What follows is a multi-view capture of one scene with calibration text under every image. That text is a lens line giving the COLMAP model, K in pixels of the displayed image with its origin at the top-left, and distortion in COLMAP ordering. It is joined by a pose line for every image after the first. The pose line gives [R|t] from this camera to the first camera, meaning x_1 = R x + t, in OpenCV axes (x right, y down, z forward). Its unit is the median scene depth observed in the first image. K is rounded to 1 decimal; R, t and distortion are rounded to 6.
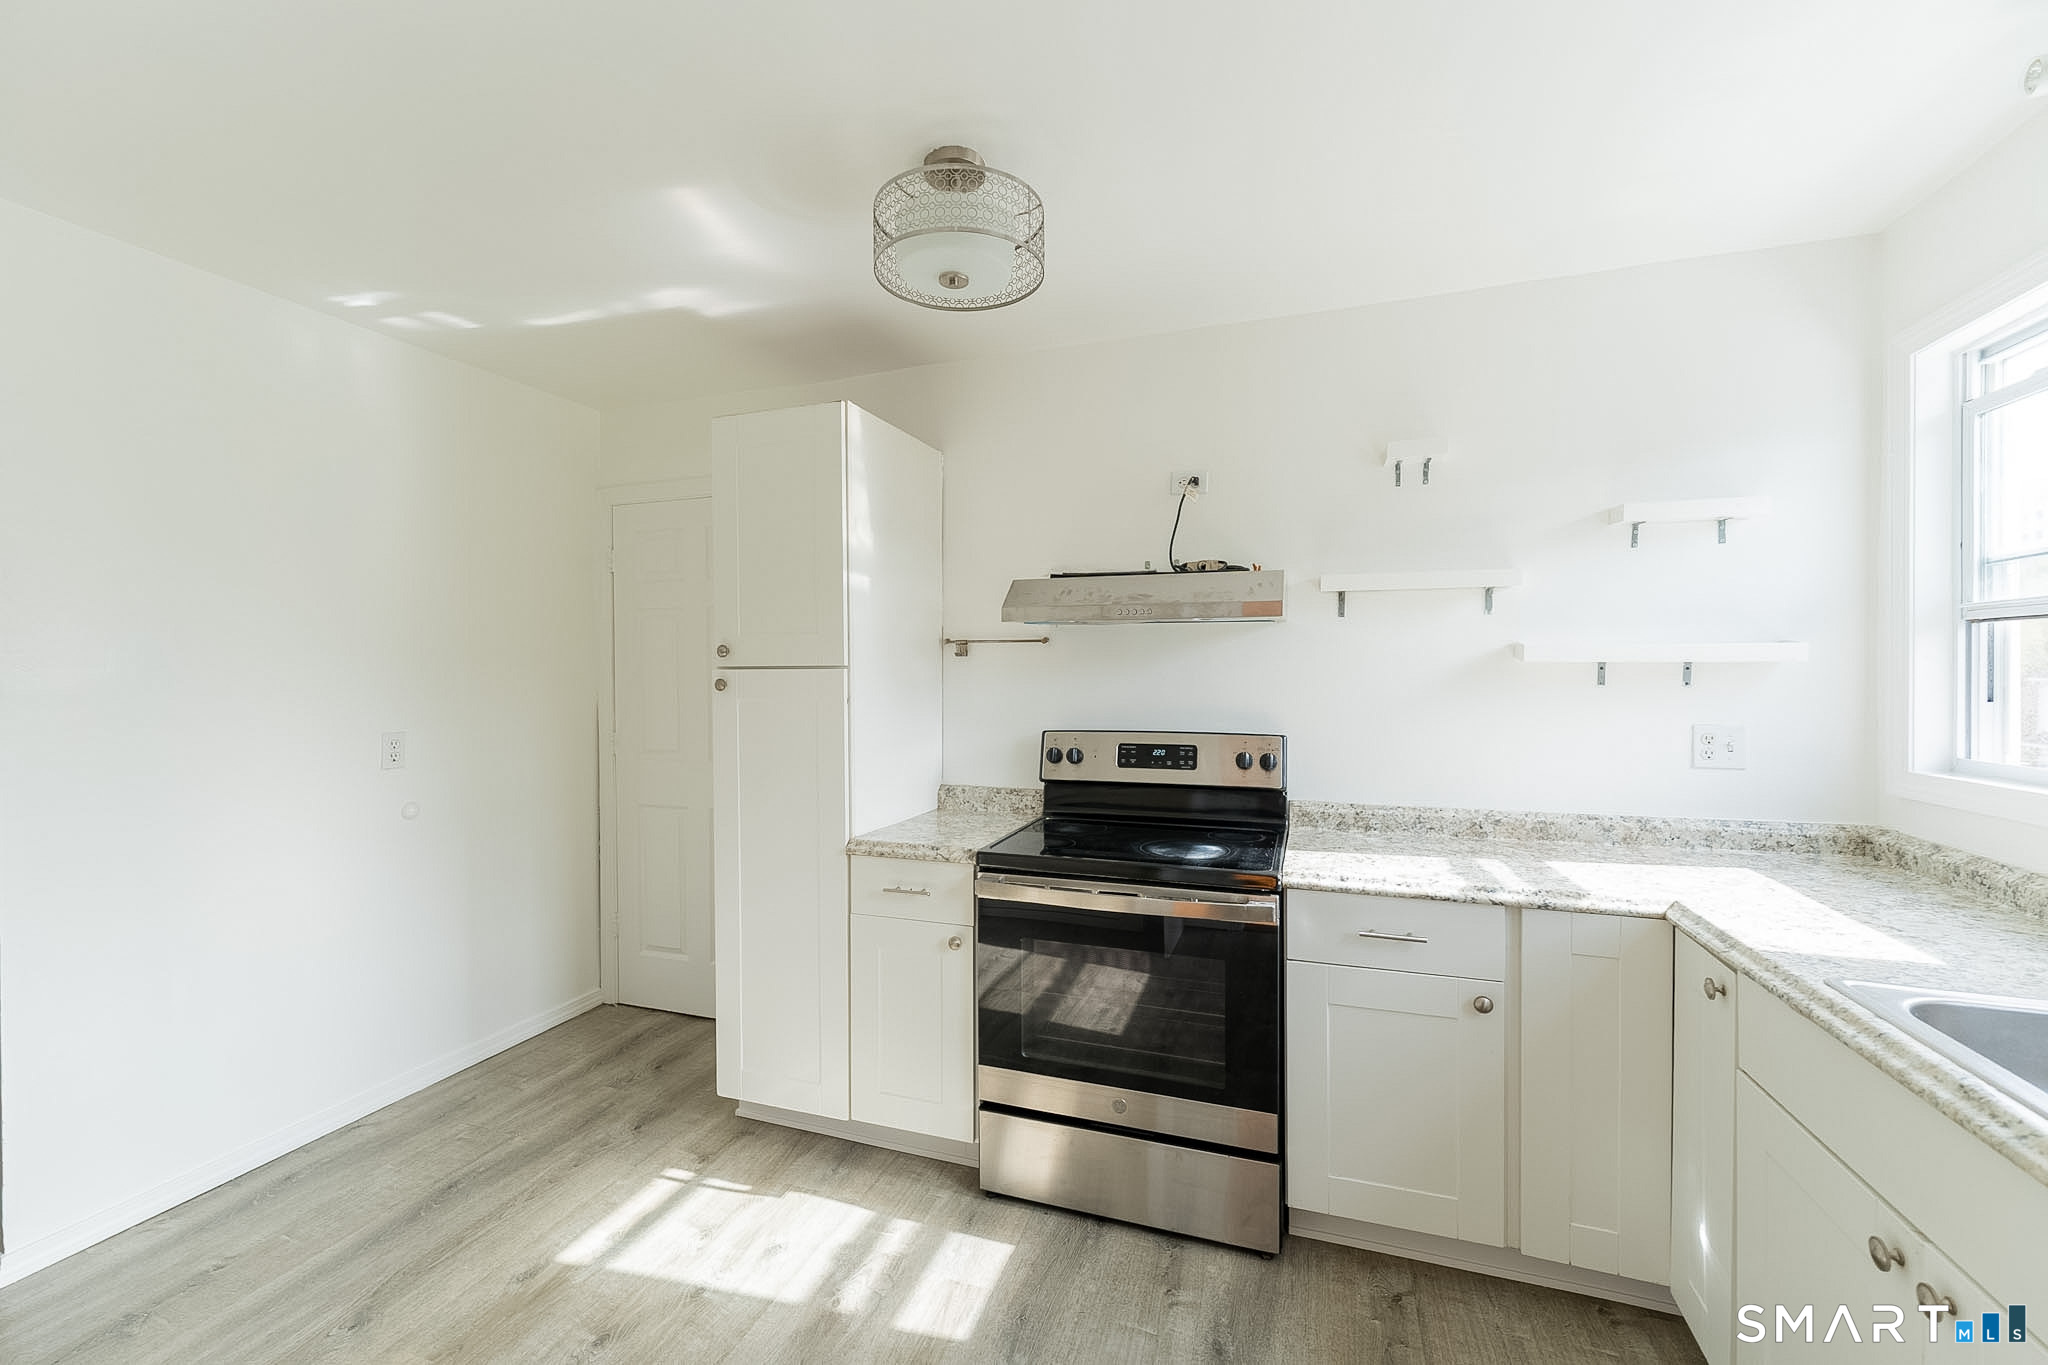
lens RADIAL K [[854.4, 0, 1016.4], [0, 854.4, 679.2], [0, 0, 1]] dist [-0.000059, -0.000147]
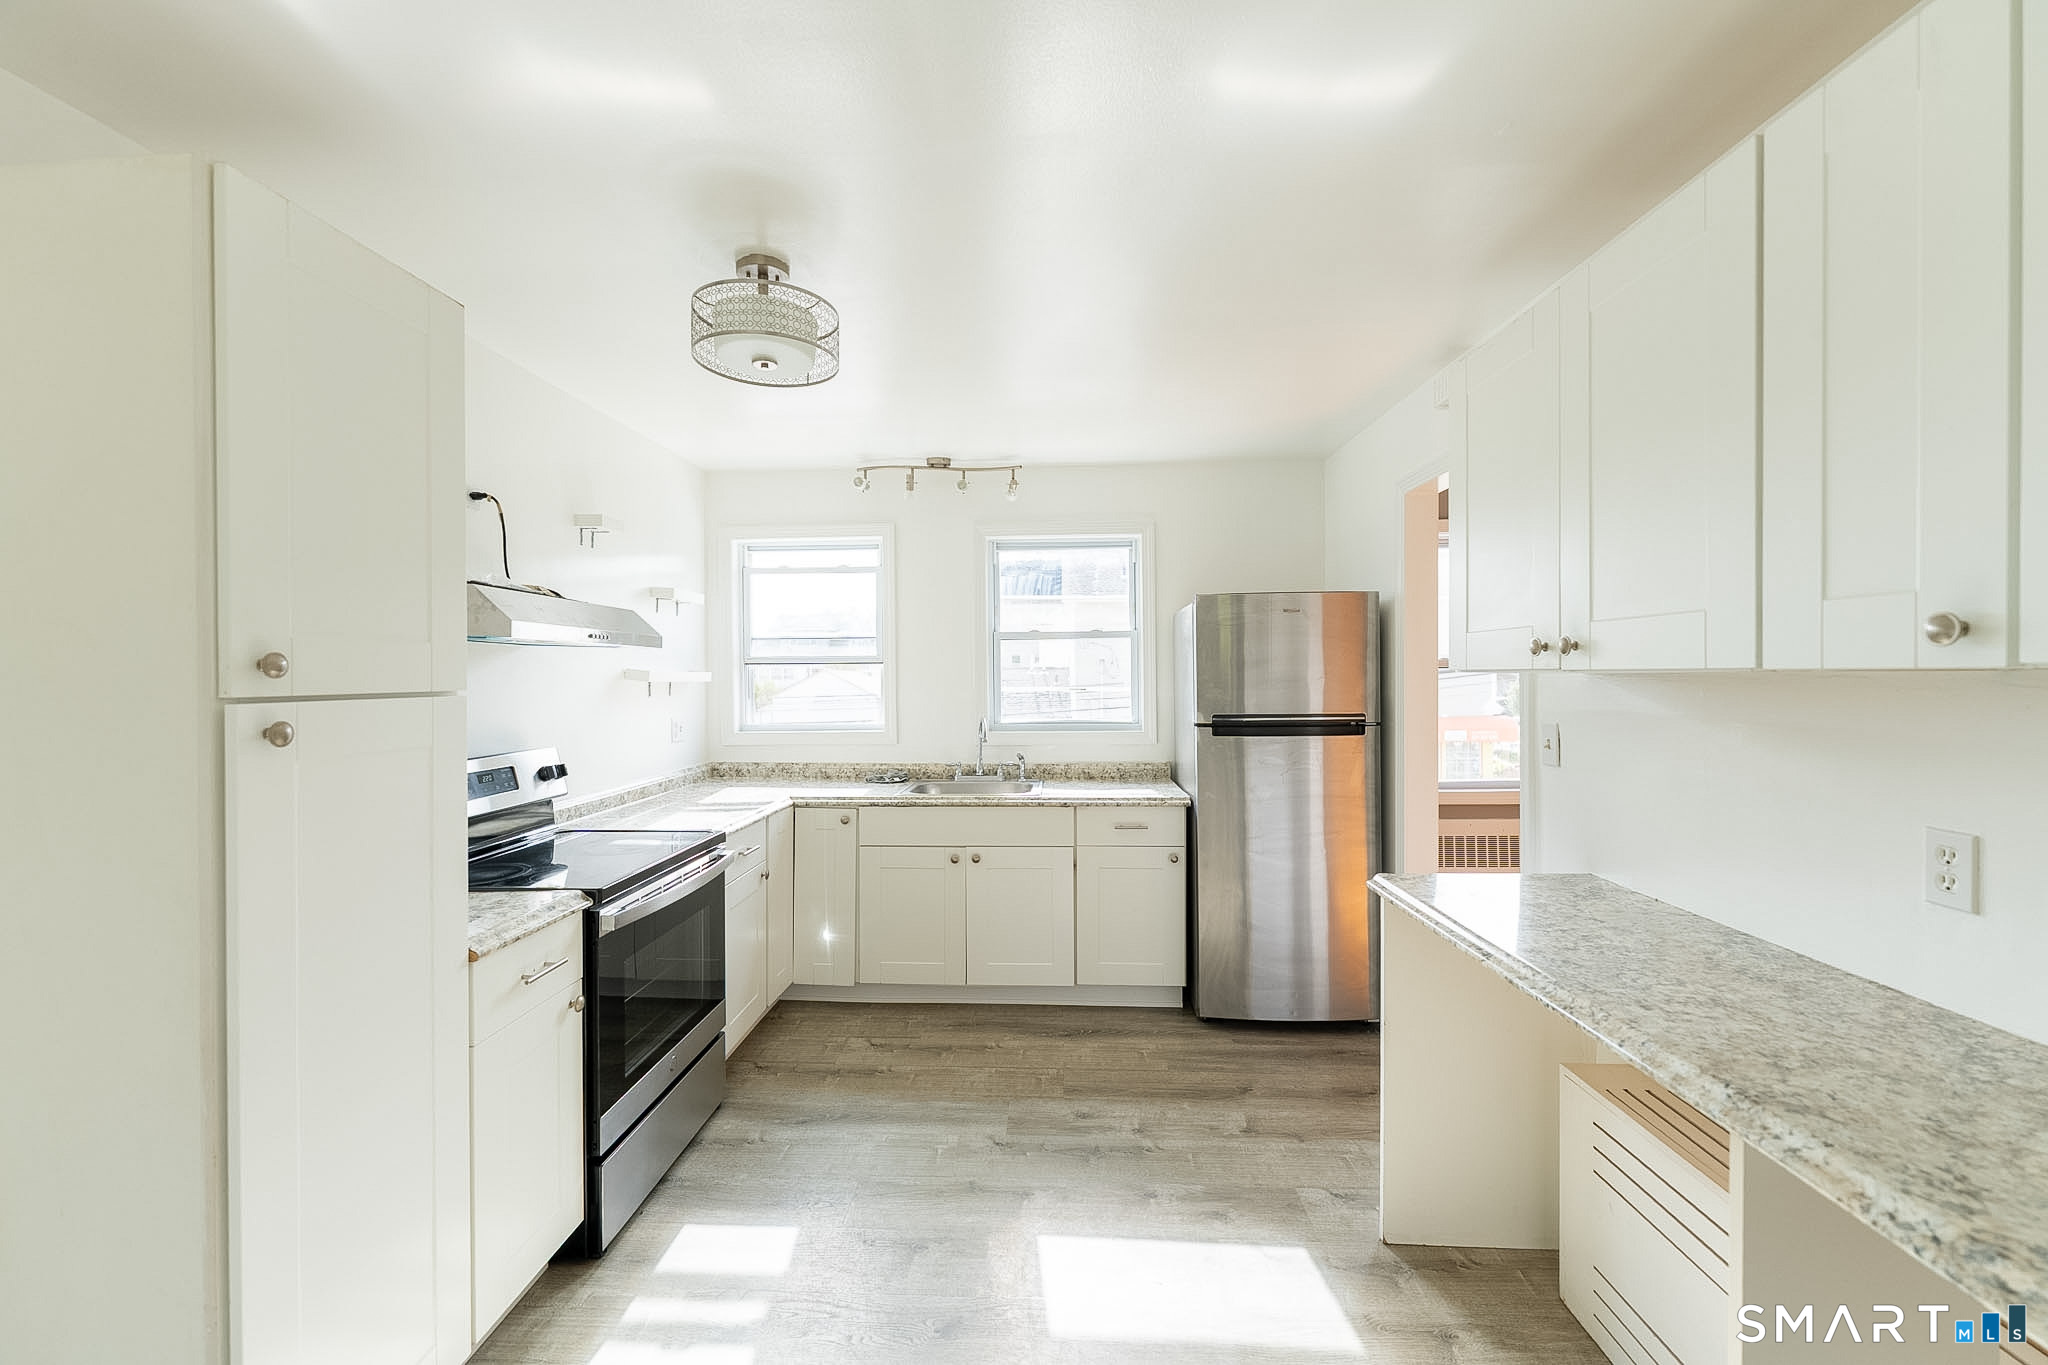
lens RADIAL K [[829.4, 0, 995.0], [0, 829.4, 677.5], [0, 0, 1]] dist [-0.000808, -0.000119]
pose [[-0.270059, 0.003592, 0.962837, -0.956624], [0.025127, 0.999679, 0.003319, -0.018090], [-0.962516, 0.025090, -0.270062, 0.760561]]
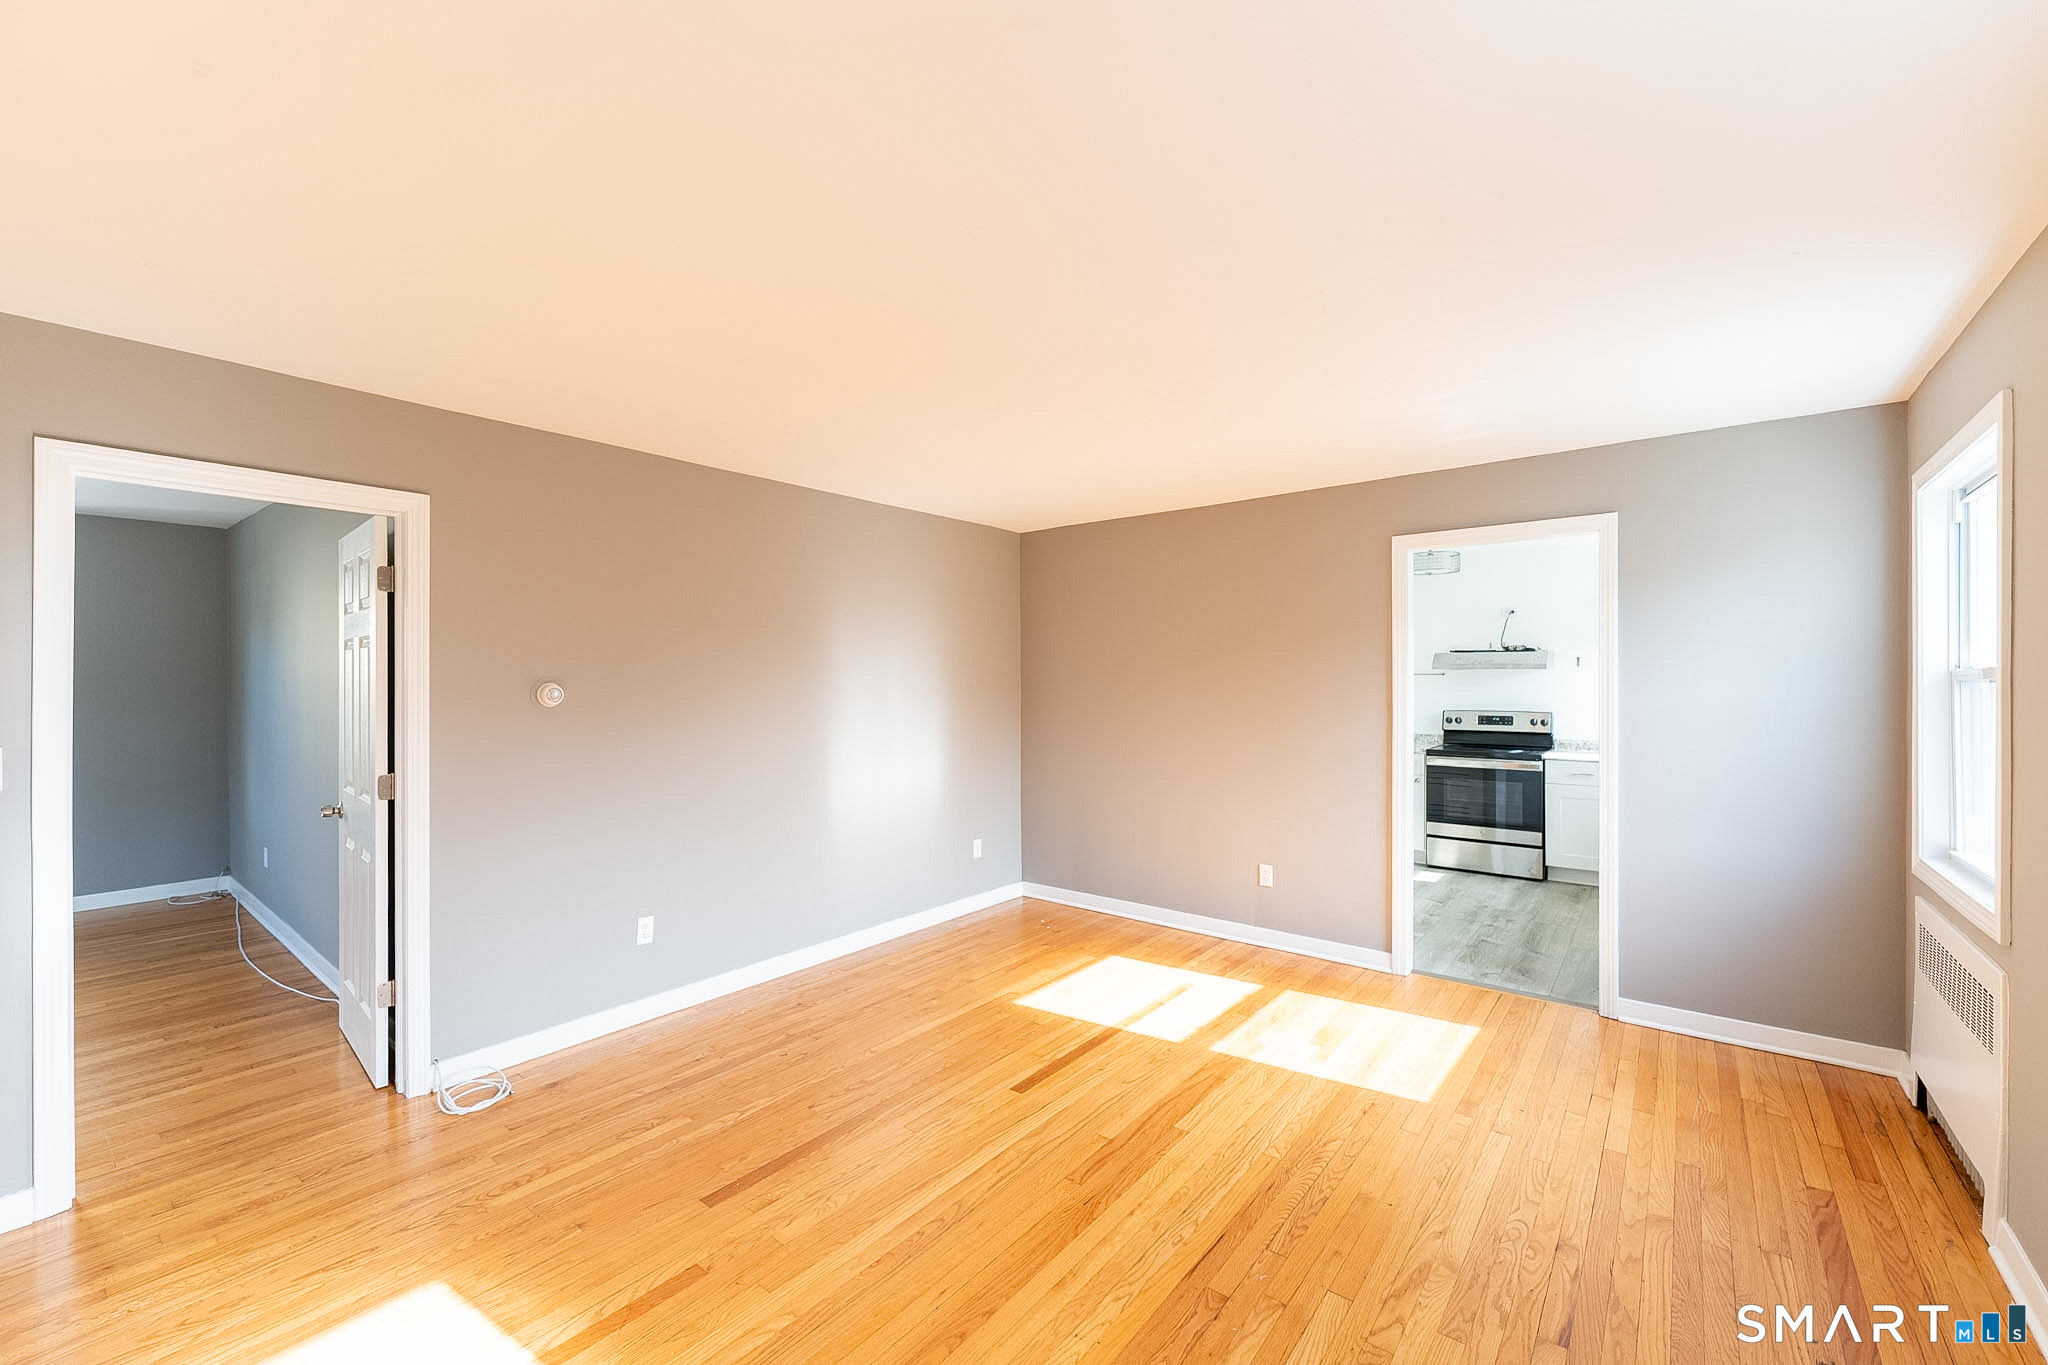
lens RADIAL K [[829.4, 0, 995.0], [0, 829.4, 677.5], [0, 0, 1]] dist [-0.000808, -0.000119]
pose [[0.935026, 0.004498, -0.354549, -0.387271], [-0.010231, 0.999845, -0.014297, 0.012880], [0.354430, 0.016995, 0.934928, -2.015261]]
